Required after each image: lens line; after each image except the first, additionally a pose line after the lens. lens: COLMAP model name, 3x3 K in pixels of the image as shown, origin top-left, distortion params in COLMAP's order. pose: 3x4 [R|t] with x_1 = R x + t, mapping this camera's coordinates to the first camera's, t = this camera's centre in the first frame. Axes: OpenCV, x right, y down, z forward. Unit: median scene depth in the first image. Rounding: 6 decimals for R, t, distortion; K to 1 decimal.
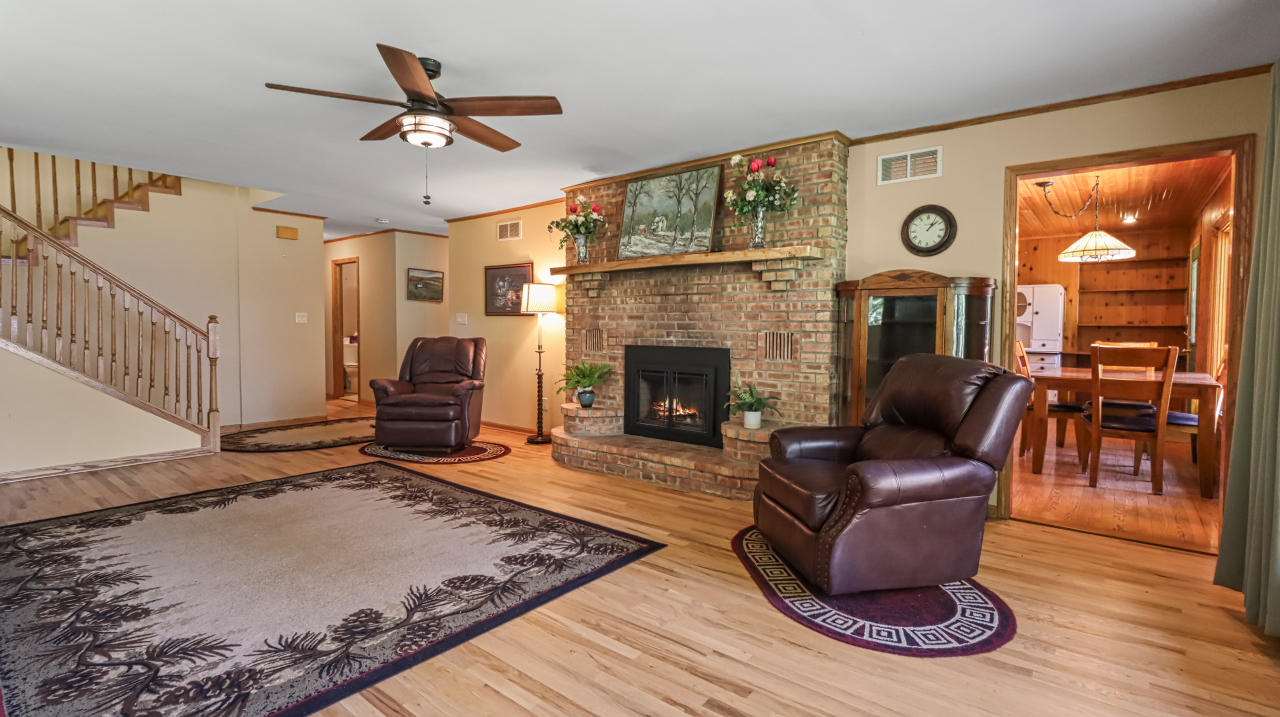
lens RADIAL K [[609.2, 0, 634.5], [0, 609.2, 343.1], [0, 0, 1]] dist [0.001503, 0.000461]
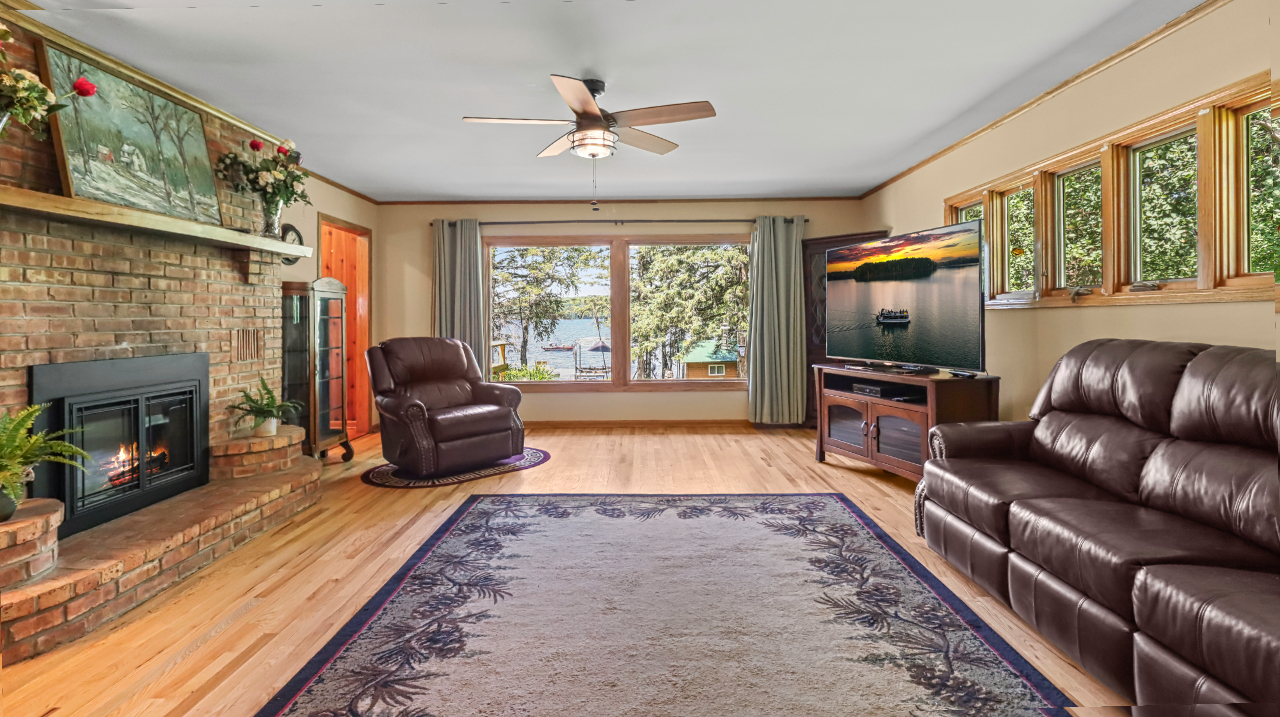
lens RADIAL K [[624.3, 0, 645.9], [0, 624.3, 323.3], [0, 0, 1]] dist [-0.002753, -0.000337]
pose [[-0.645696, -0.007294, 0.763560, -0.864305], [0.028731, 0.999014, 0.033839, -0.041477], [-0.763054, 0.043788, -0.644850, 1.145960]]
